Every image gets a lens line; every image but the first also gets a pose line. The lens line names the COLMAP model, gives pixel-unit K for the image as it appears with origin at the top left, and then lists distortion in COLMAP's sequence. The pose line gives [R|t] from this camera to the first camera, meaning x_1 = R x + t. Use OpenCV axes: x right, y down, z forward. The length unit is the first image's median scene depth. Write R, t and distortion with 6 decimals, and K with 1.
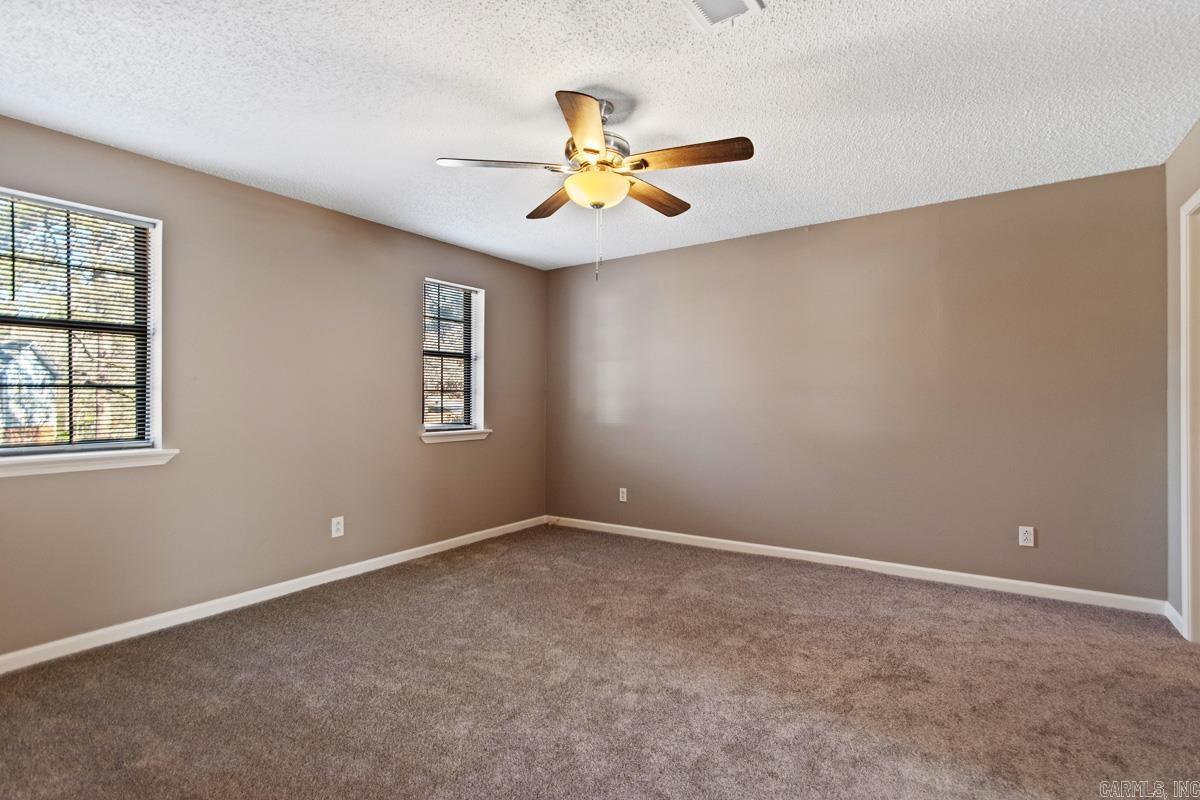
lens RADIAL K [[568.1, 0, 600.6], [0, 568.1, 401.9], [0, 0, 1]] dist [0.013371, -0.010241]
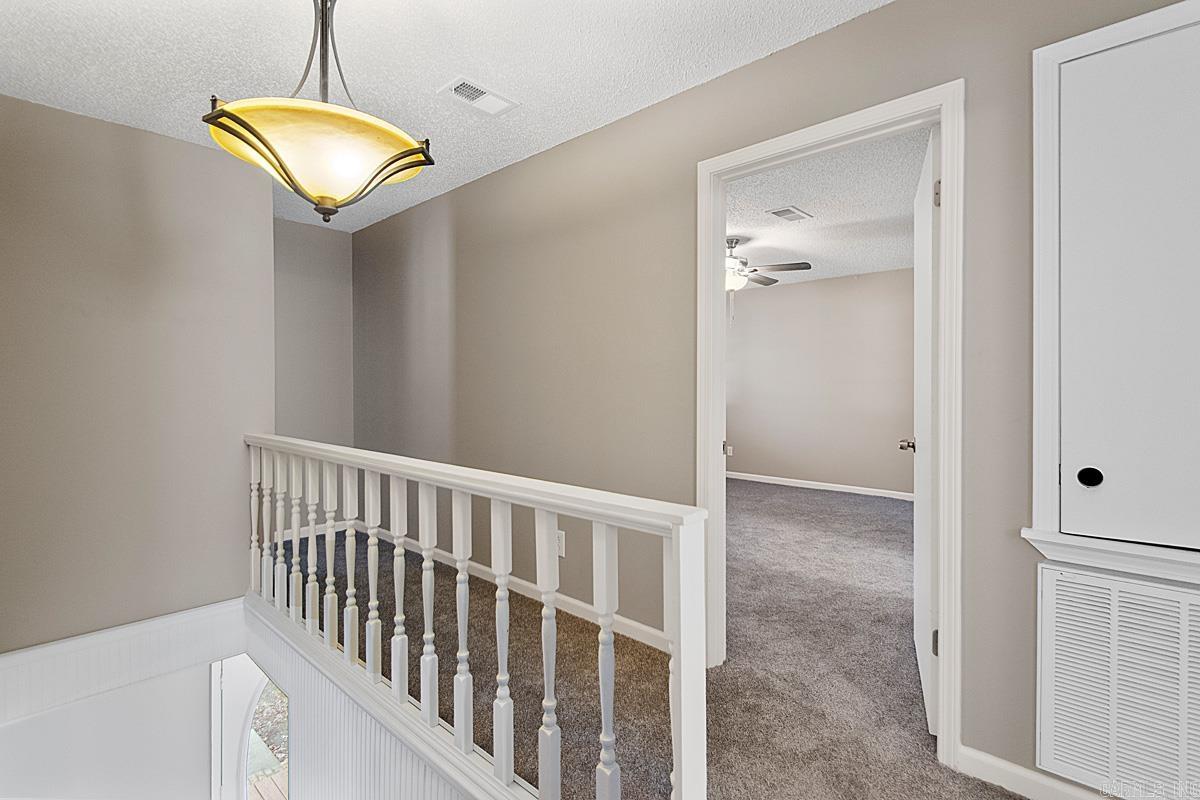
lens RADIAL K [[568.1, 0, 599.7], [0, 568.1, 393.7], [0, 0, 1]] dist [0.013371, -0.010241]
pose [[0.990198, 0.000677, -0.139668, -0.179871], [0.000565, 0.999961, 0.008850, 0.000084], [0.139668, -0.008842, 0.990159, -1.031123]]
